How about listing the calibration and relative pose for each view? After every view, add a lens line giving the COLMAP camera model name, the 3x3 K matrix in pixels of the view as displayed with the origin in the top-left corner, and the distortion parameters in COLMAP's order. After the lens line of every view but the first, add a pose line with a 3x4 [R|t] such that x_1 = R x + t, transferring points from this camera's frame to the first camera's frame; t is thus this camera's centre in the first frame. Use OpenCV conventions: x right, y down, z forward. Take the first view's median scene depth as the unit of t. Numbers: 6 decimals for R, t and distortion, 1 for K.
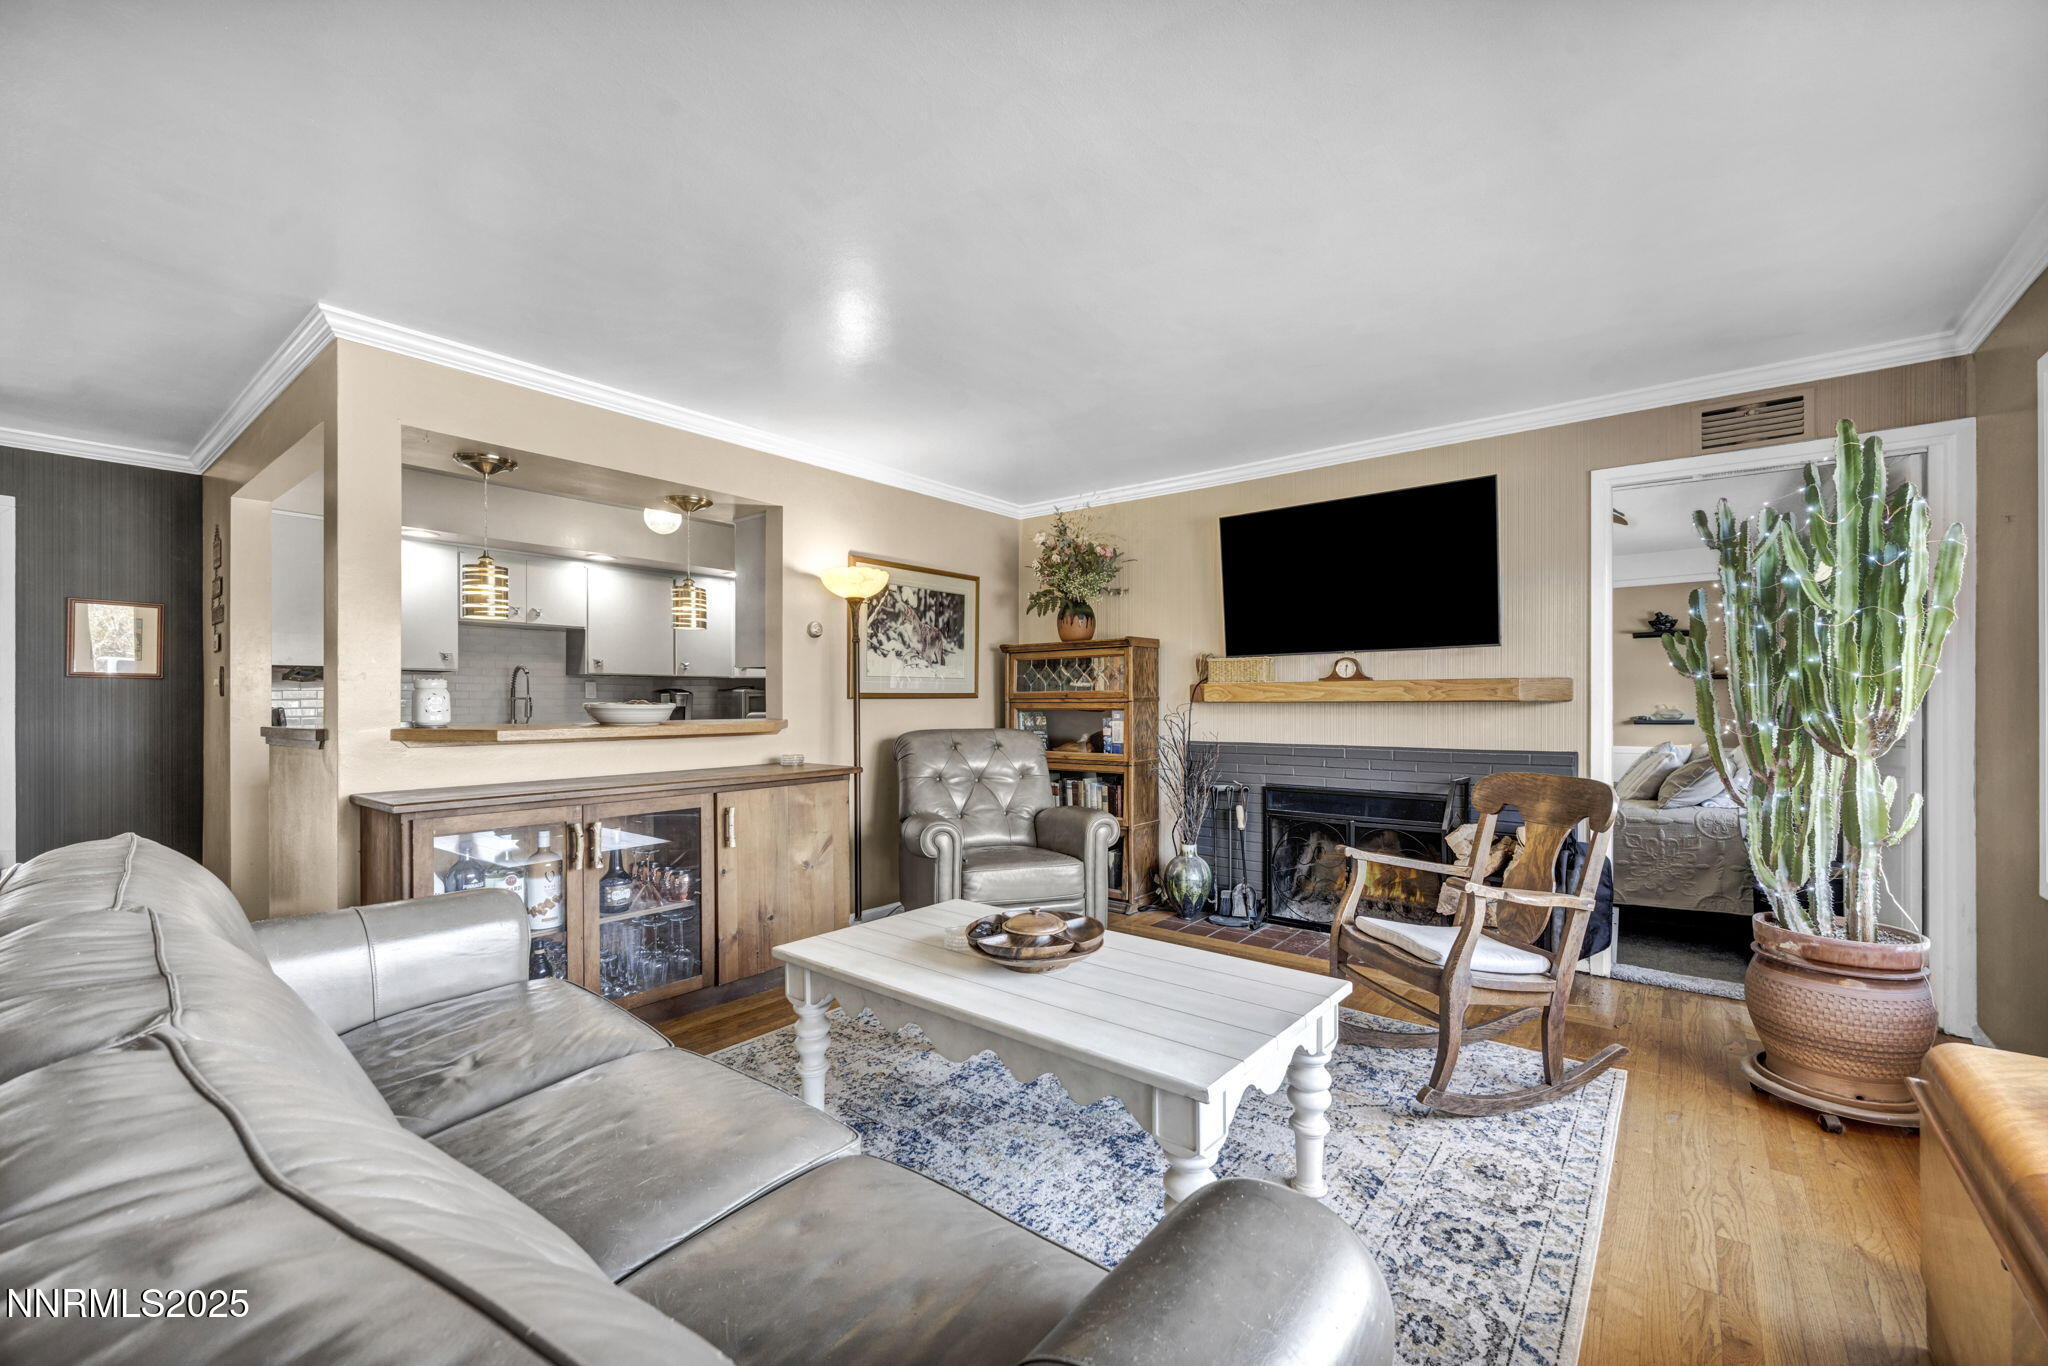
lens RADIAL K [[820.5, 0, 1039.7], [0, 820.5, 701.4], [0, 0, 1]] dist [0.013721, -0.000047]
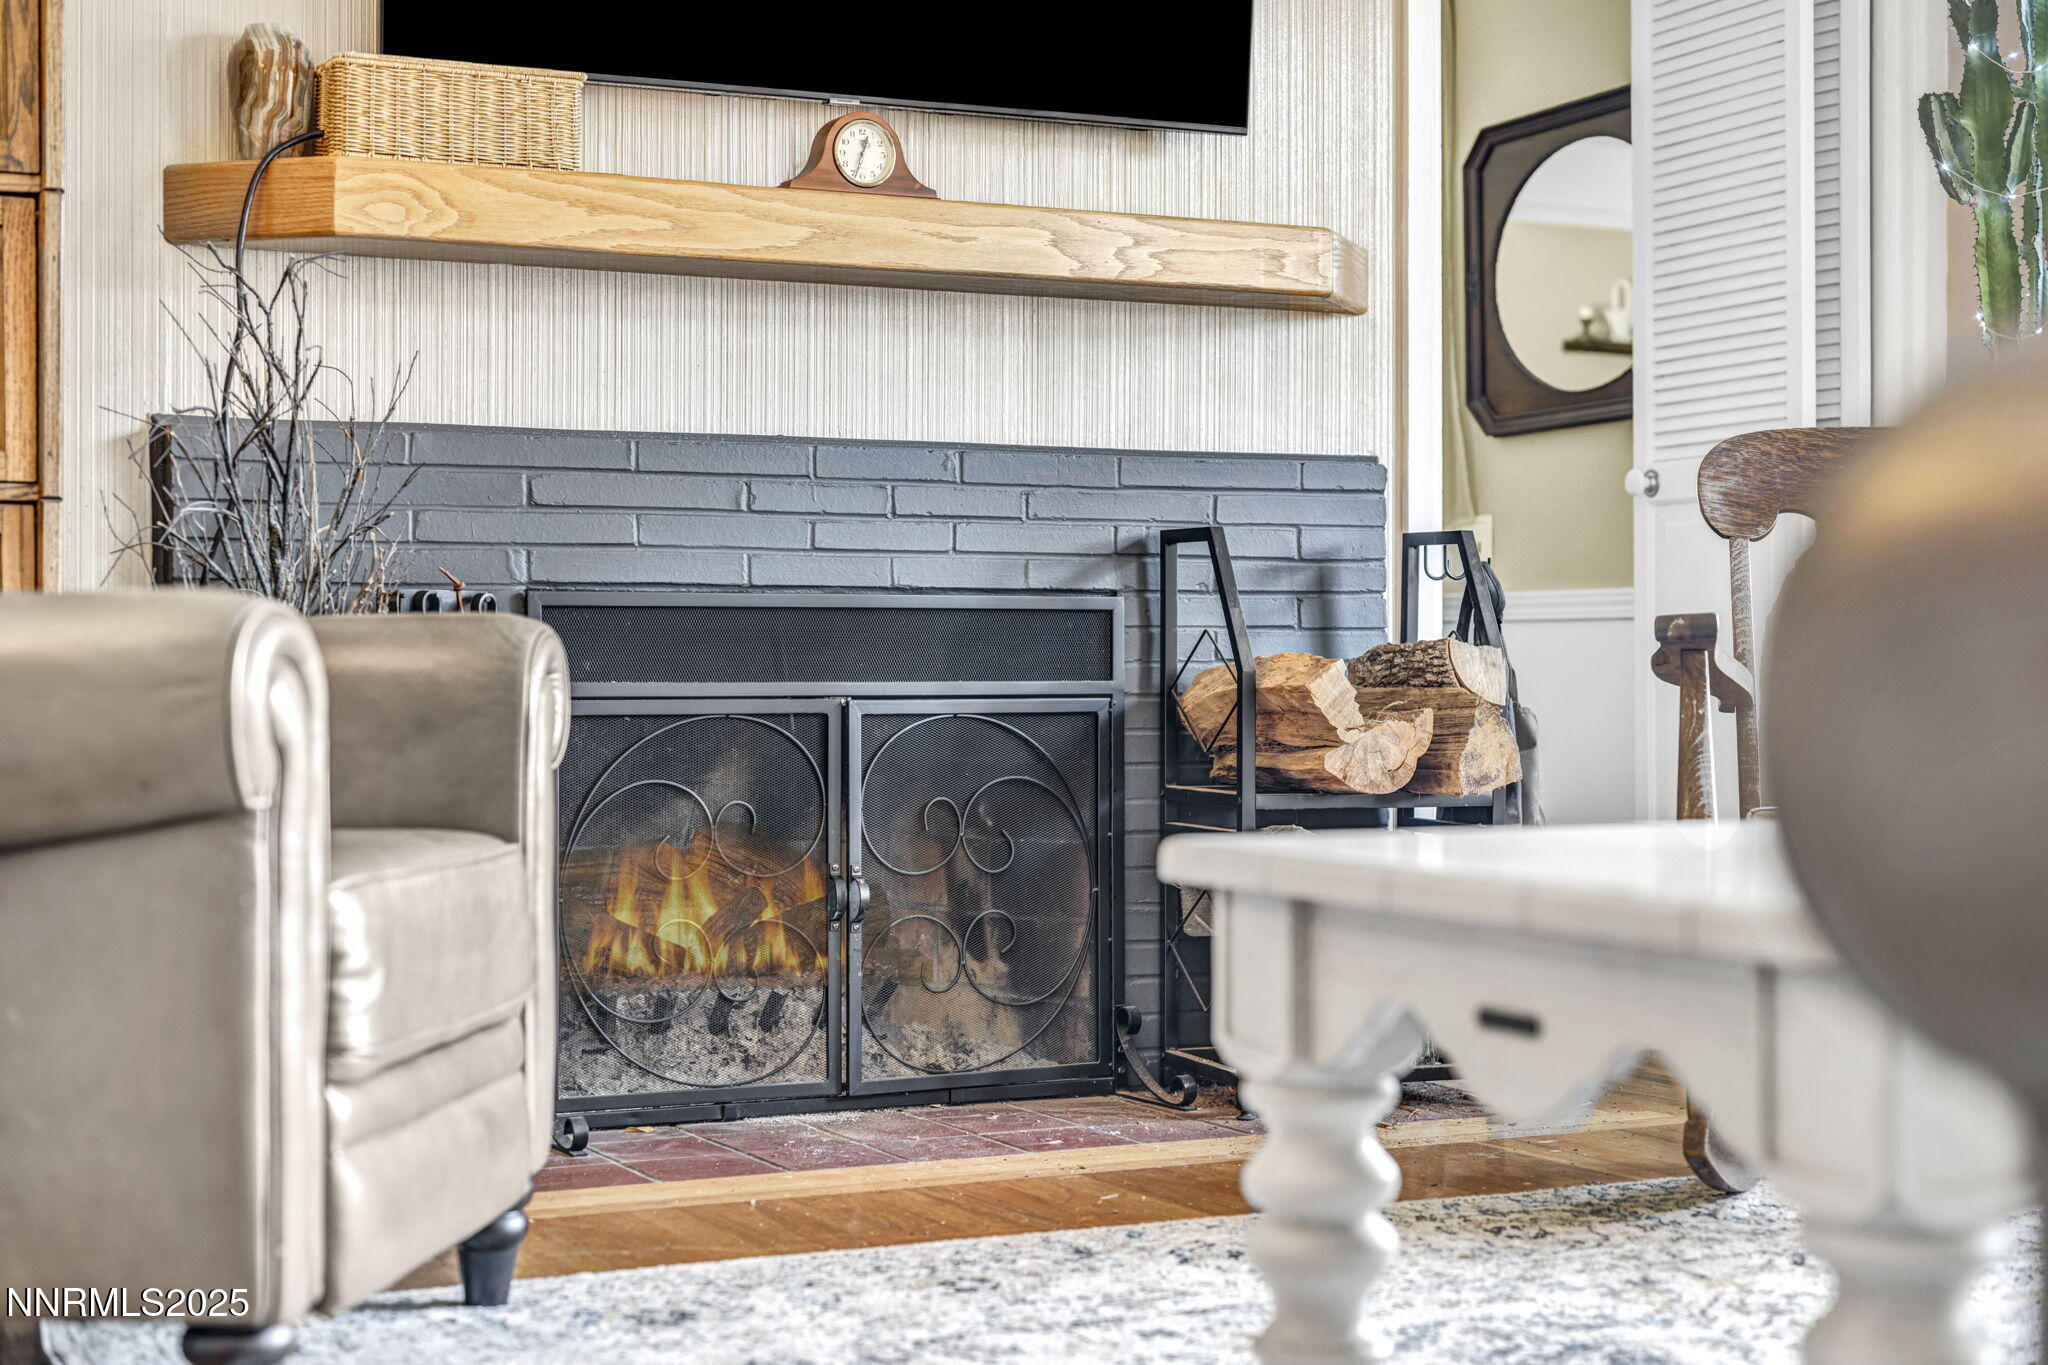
lens RADIAL K [[3077.0, 0, 1022.4], [0, 3077.0, 676.1], [0, 0, 1]] dist [0.013888, -0.029958]
pose [[0.428859, 0.009149, 0.903325, -0.553744], [-0.001608, 0.999955, -0.009364, 0.149527], [-0.903370, 0.002564, 0.428854, 0.509801]]
